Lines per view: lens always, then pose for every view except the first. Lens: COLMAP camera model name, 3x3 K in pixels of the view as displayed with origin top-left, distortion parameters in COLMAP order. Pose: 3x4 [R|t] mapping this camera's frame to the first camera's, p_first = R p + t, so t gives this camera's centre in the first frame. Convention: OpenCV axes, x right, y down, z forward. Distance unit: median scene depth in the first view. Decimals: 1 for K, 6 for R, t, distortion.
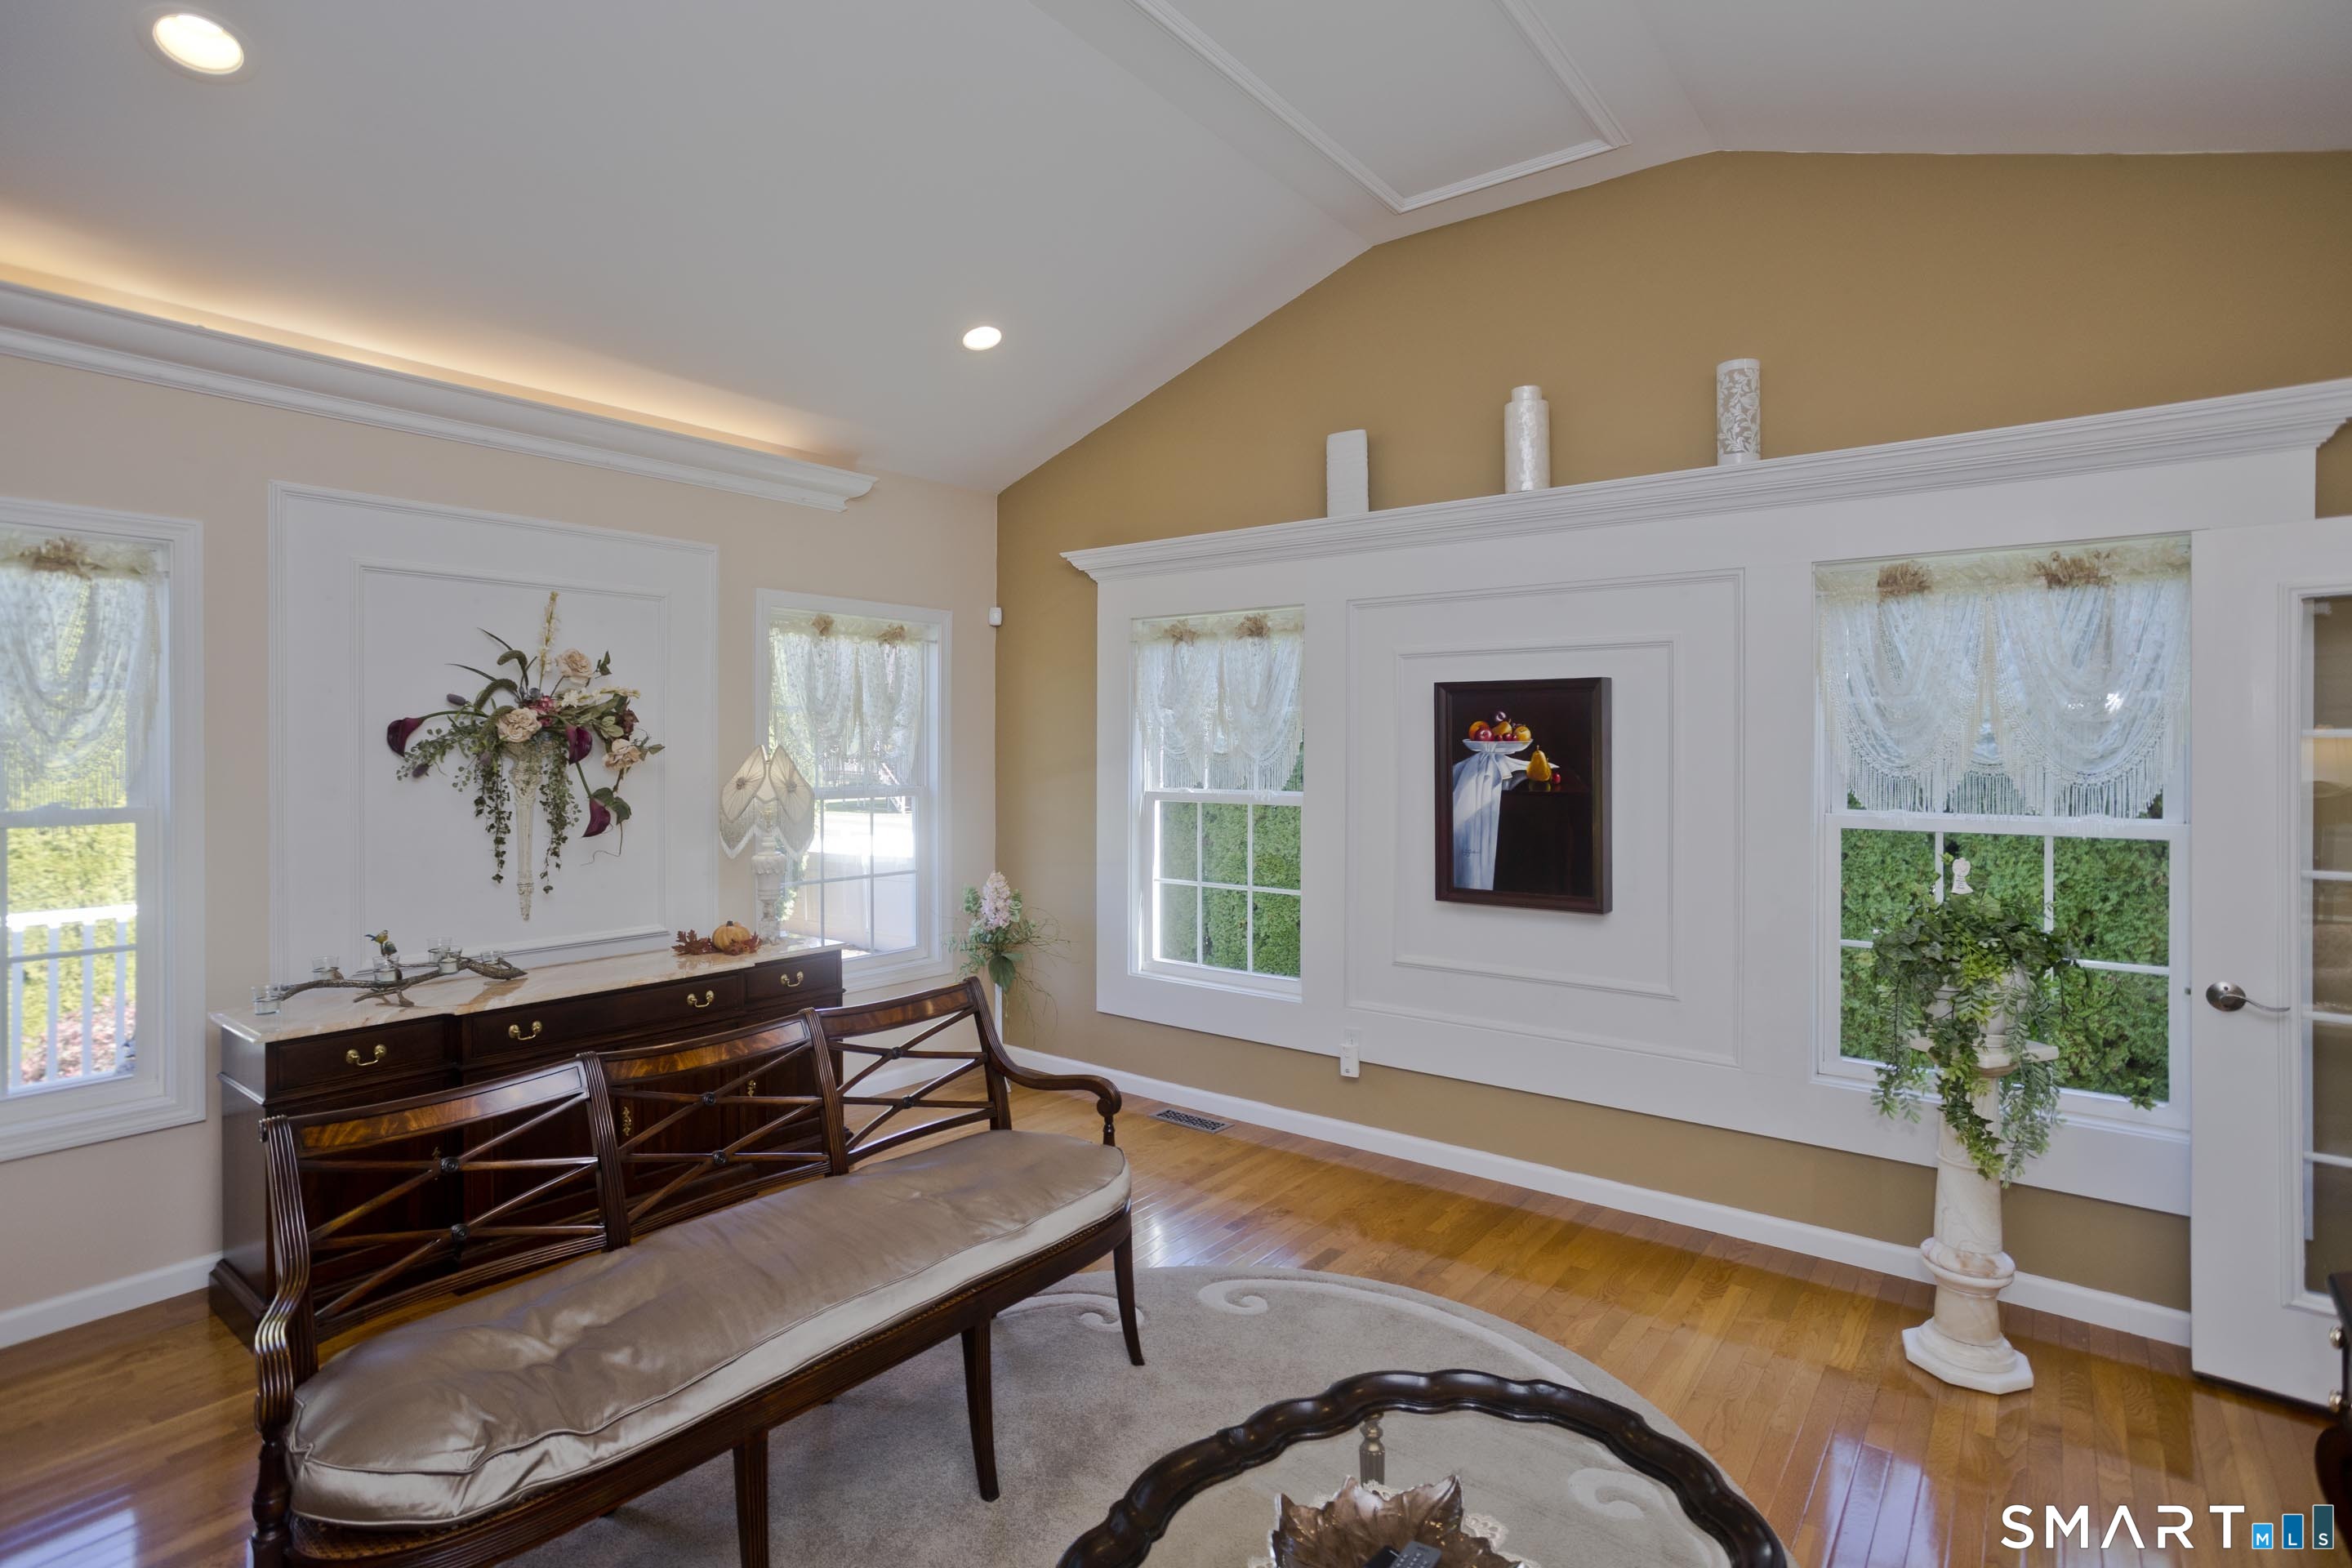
lens RADIAL K [[1145.4, 0, 1187.9], [0, 1145.4, 750.1], [0, 0, 1]] dist [-0.039309, 0.022499]
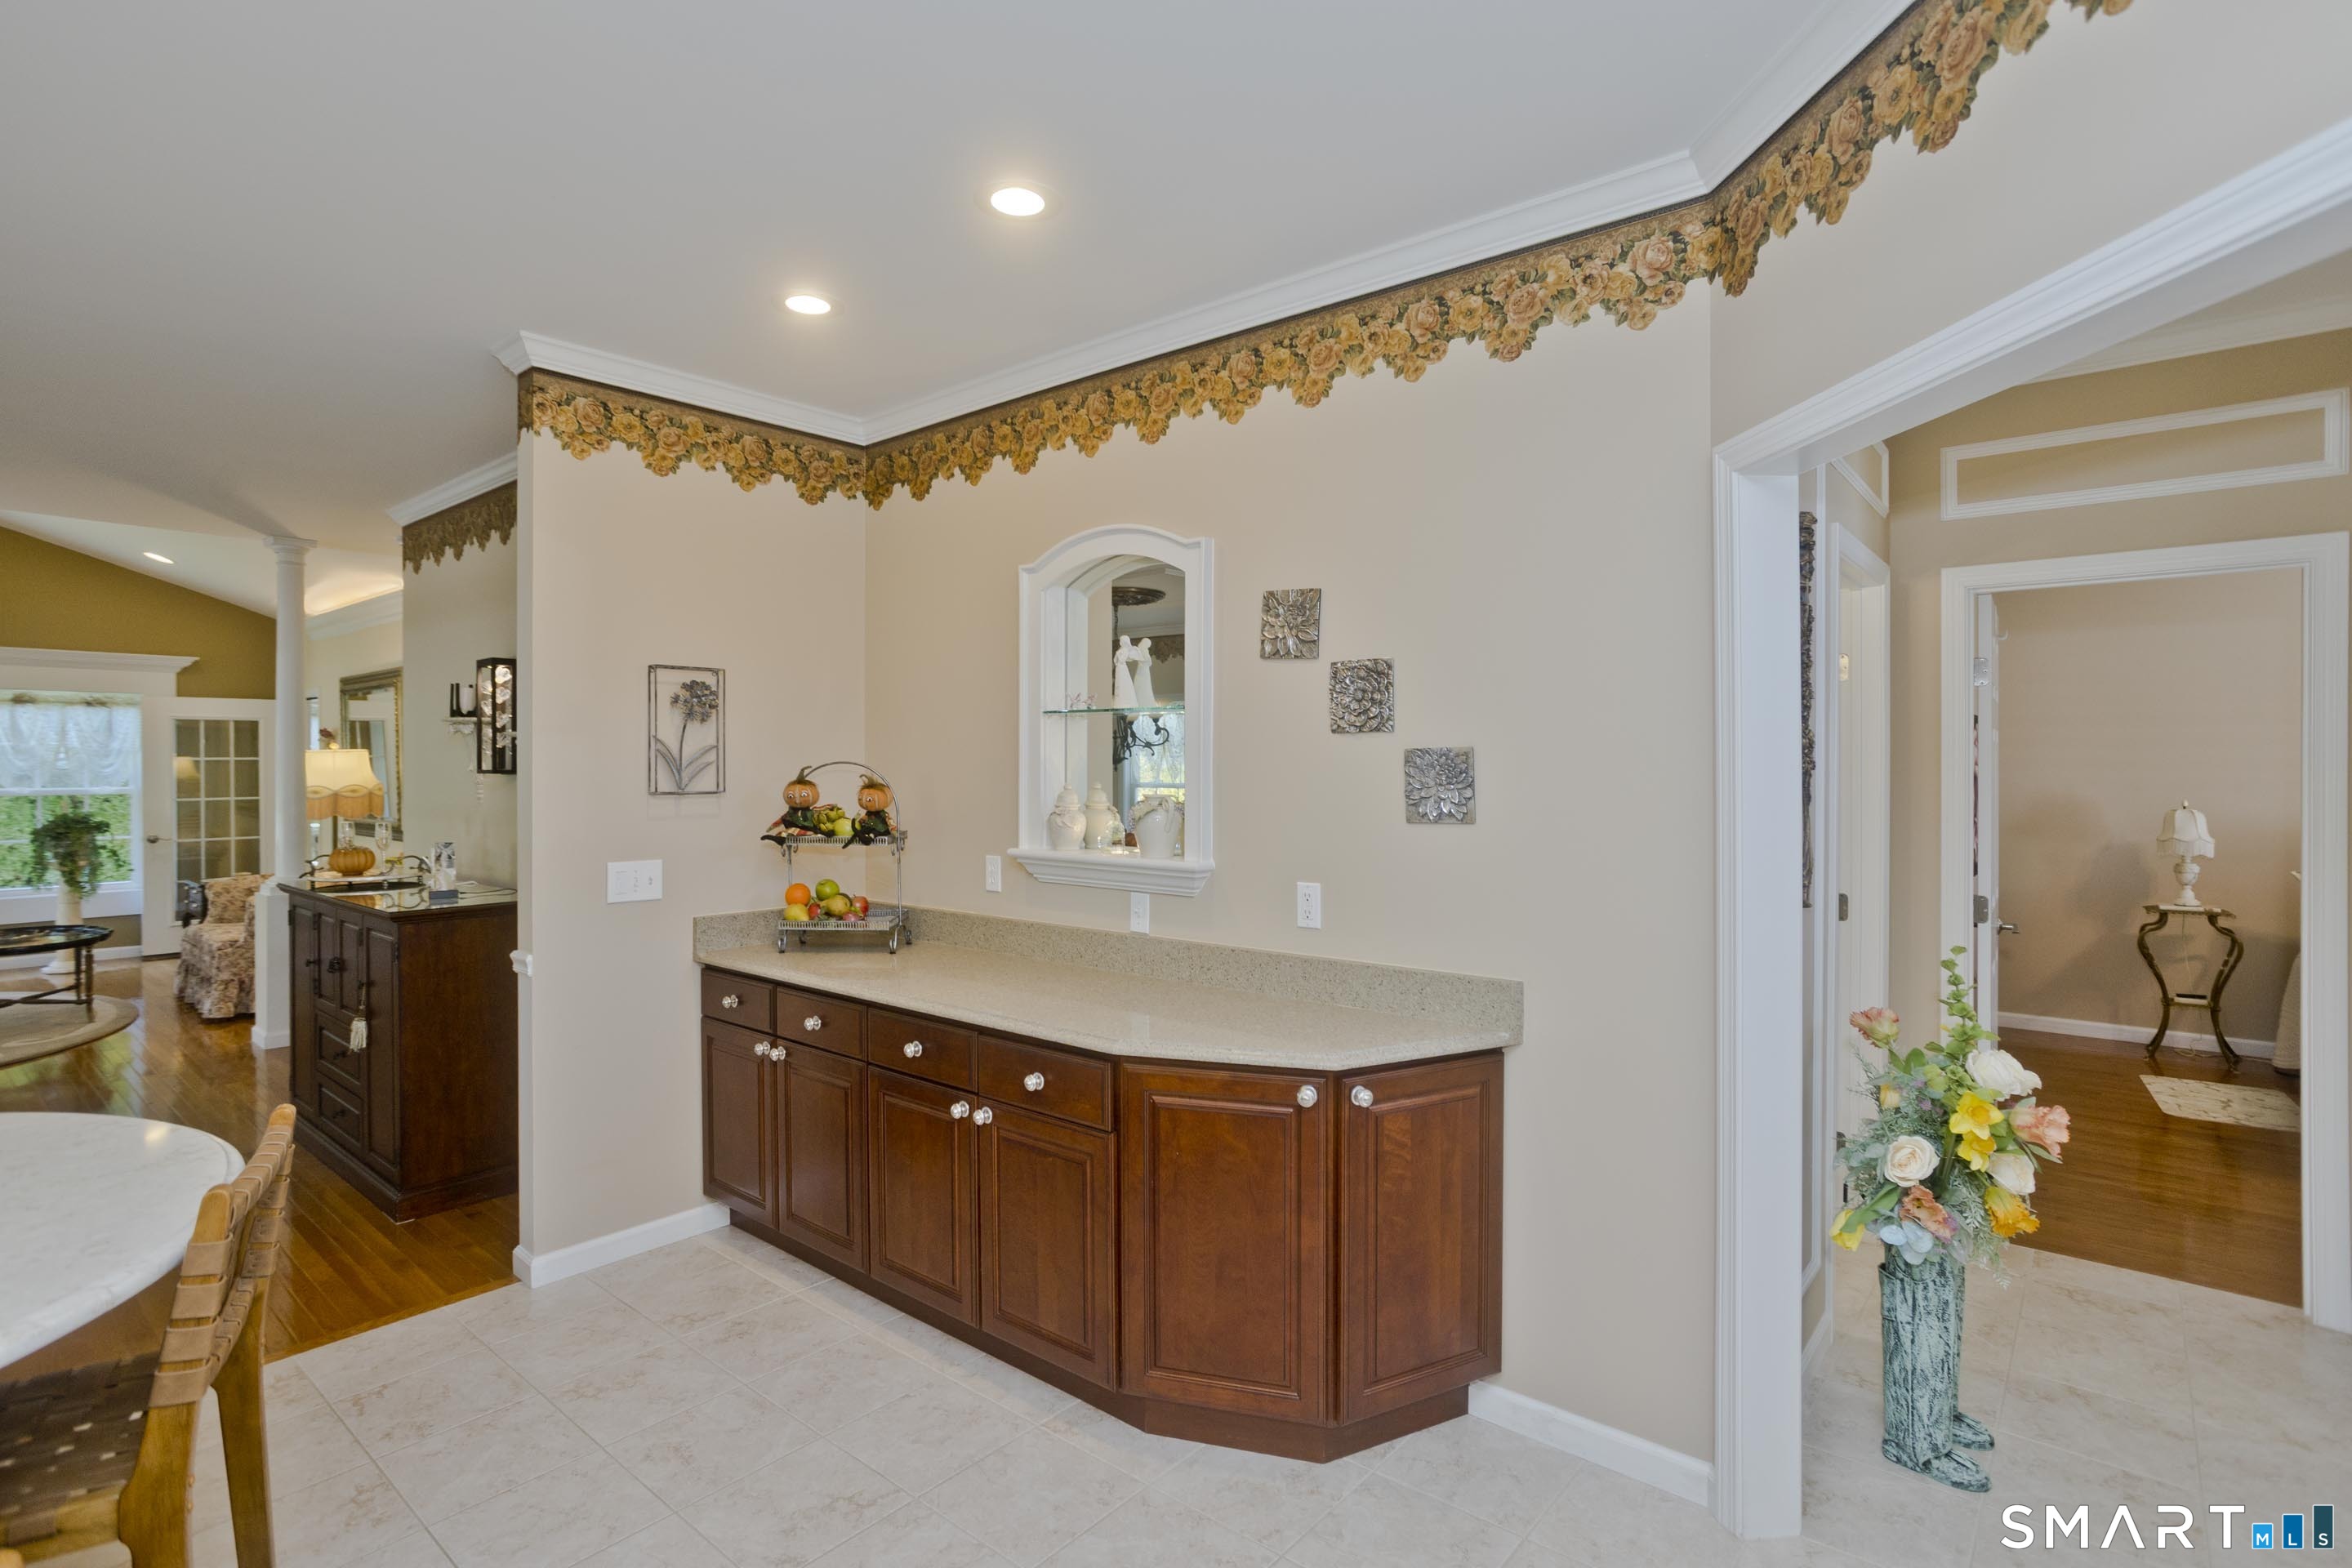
lens RADIAL K [[1145.4, 0, 1155.5], [0, 1145.4, 776.8], [0, 0, 1]] dist [-0.039309, 0.022499]
pose [[0.061261, -0.019704, 0.997927, -1.471674], [0.003436, 0.999803, 0.019530, -0.011134], [-0.998116, 0.002232, 0.061317, -1.437321]]
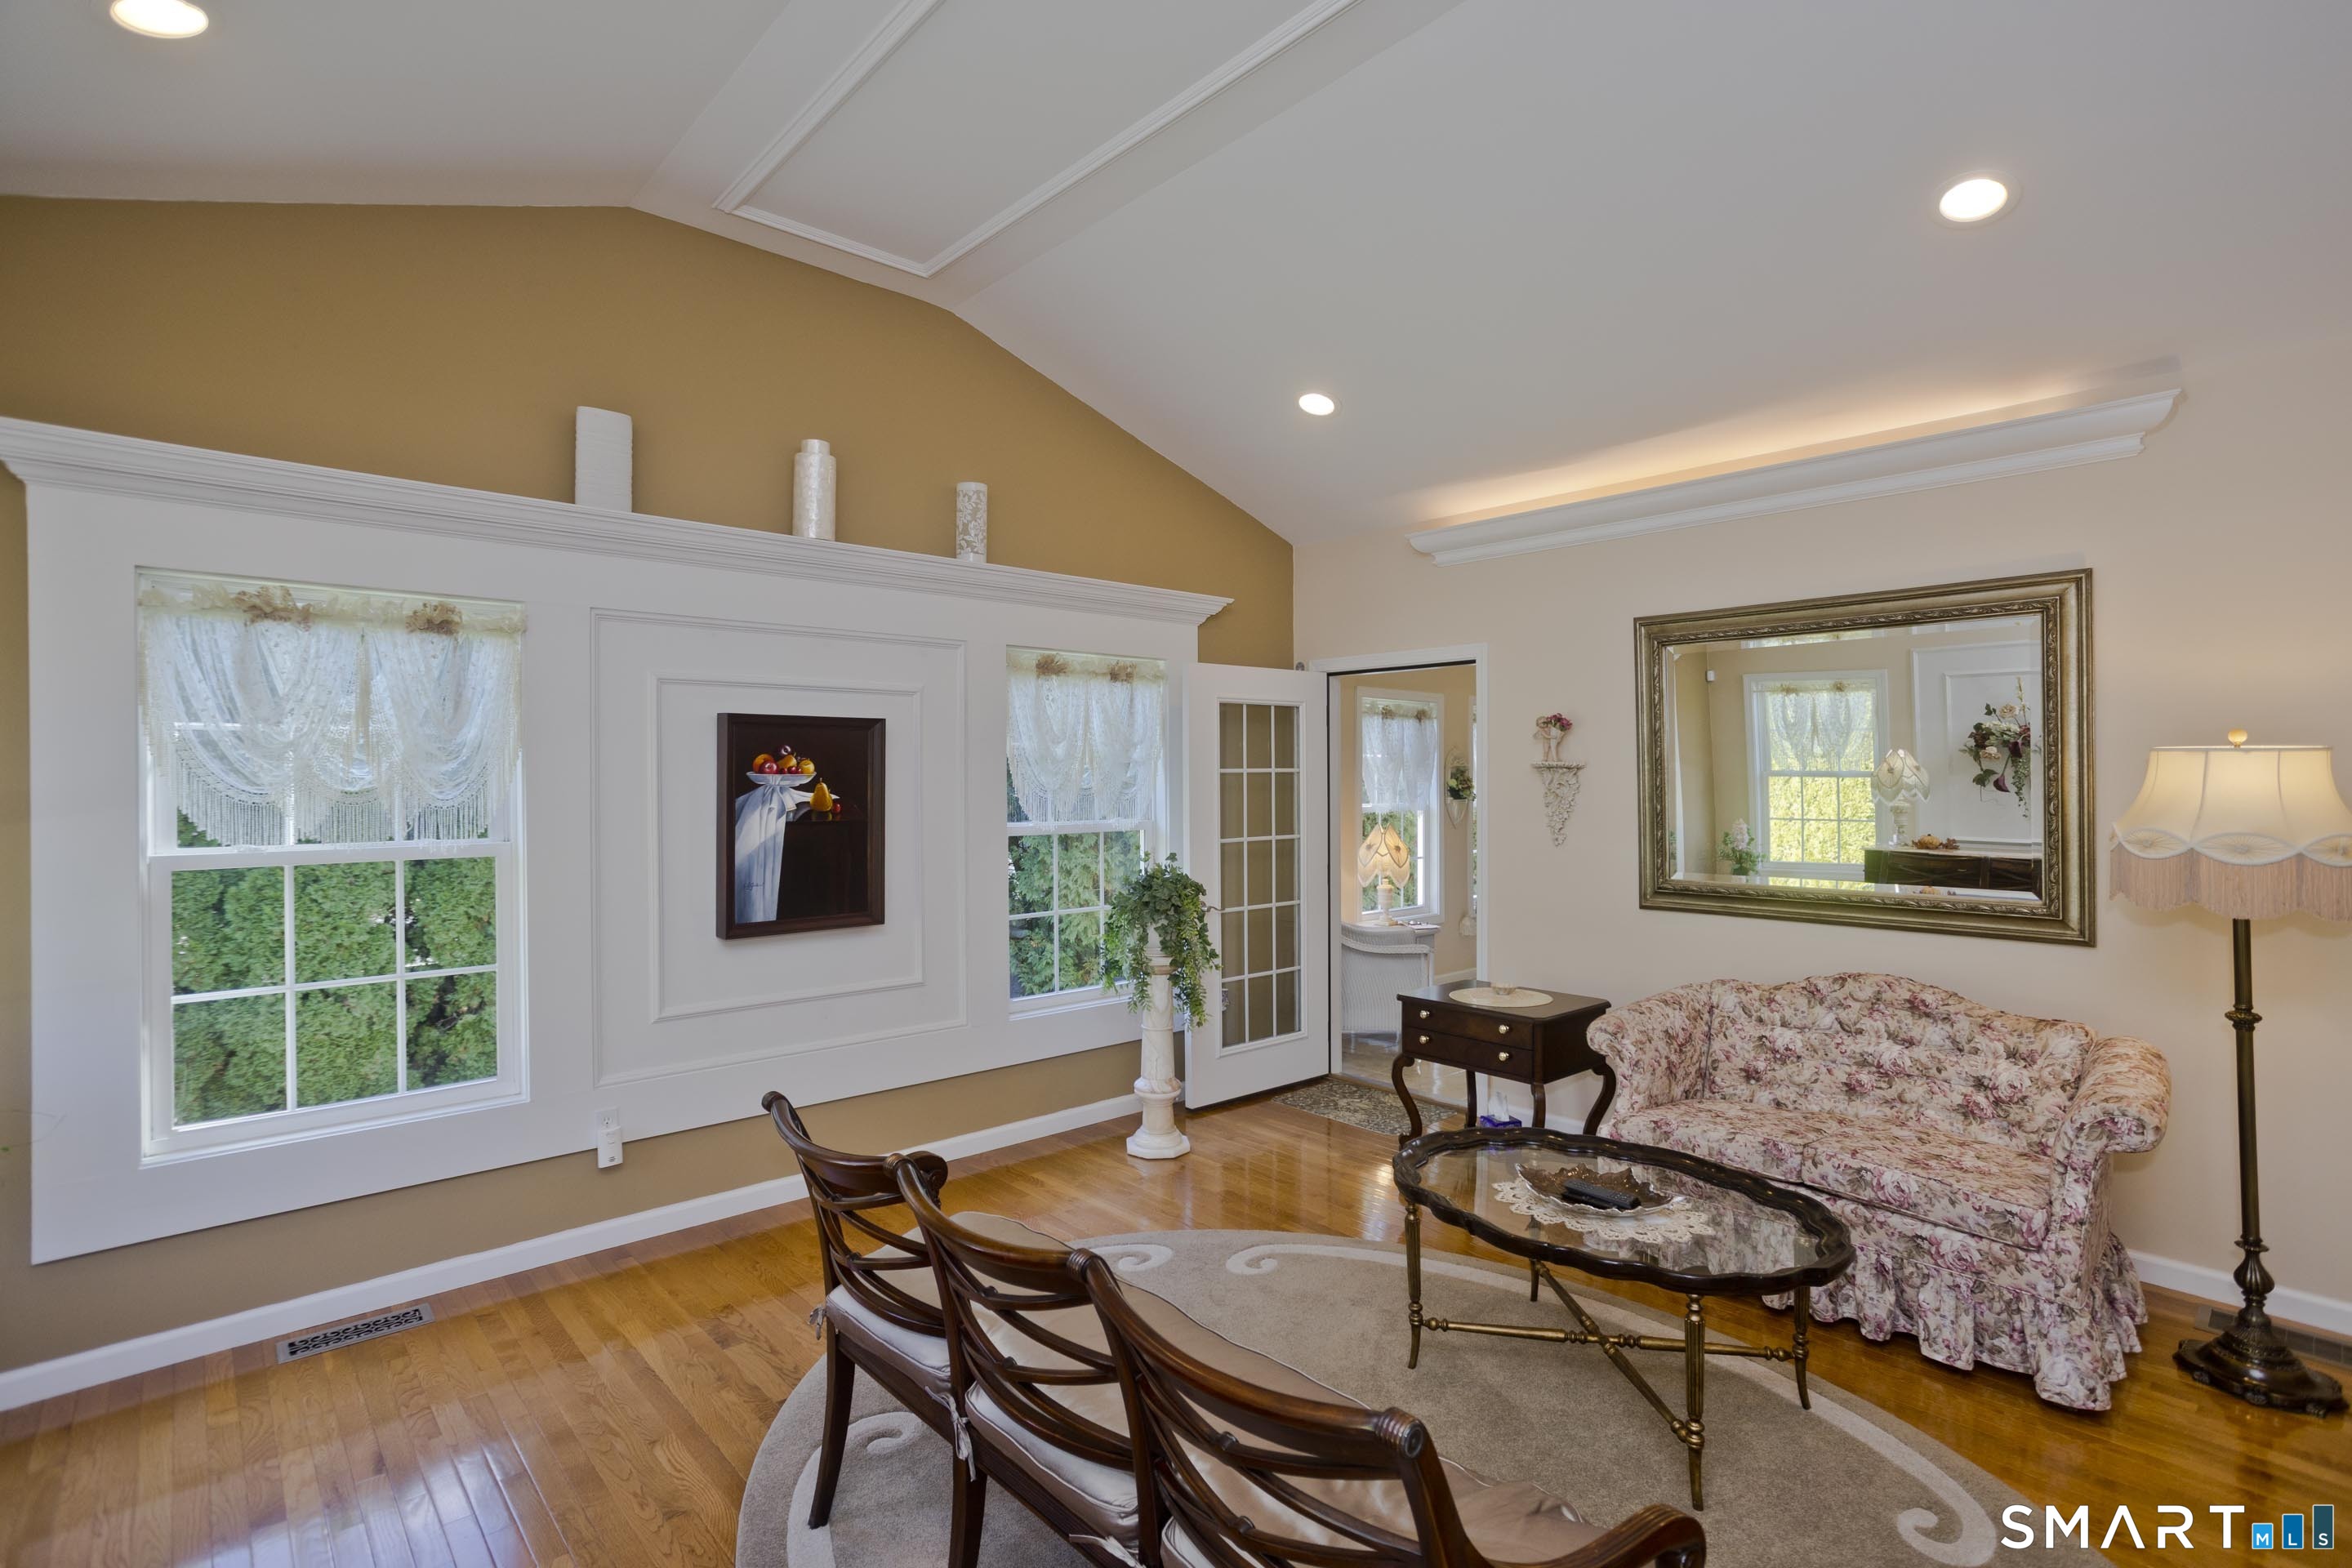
lens RADIAL K [[1145.4, 0, 1149.8], [0, 1145.4, 777.6], [0, 0, 1]] dist [-0.039309, 0.022499]
pose [[0.185117, -0.006234, 0.982697, -0.676254], [0.005723, 0.999970, 0.005265, -0.008188], [-0.982700, 0.004649, 0.185147, 0.486960]]
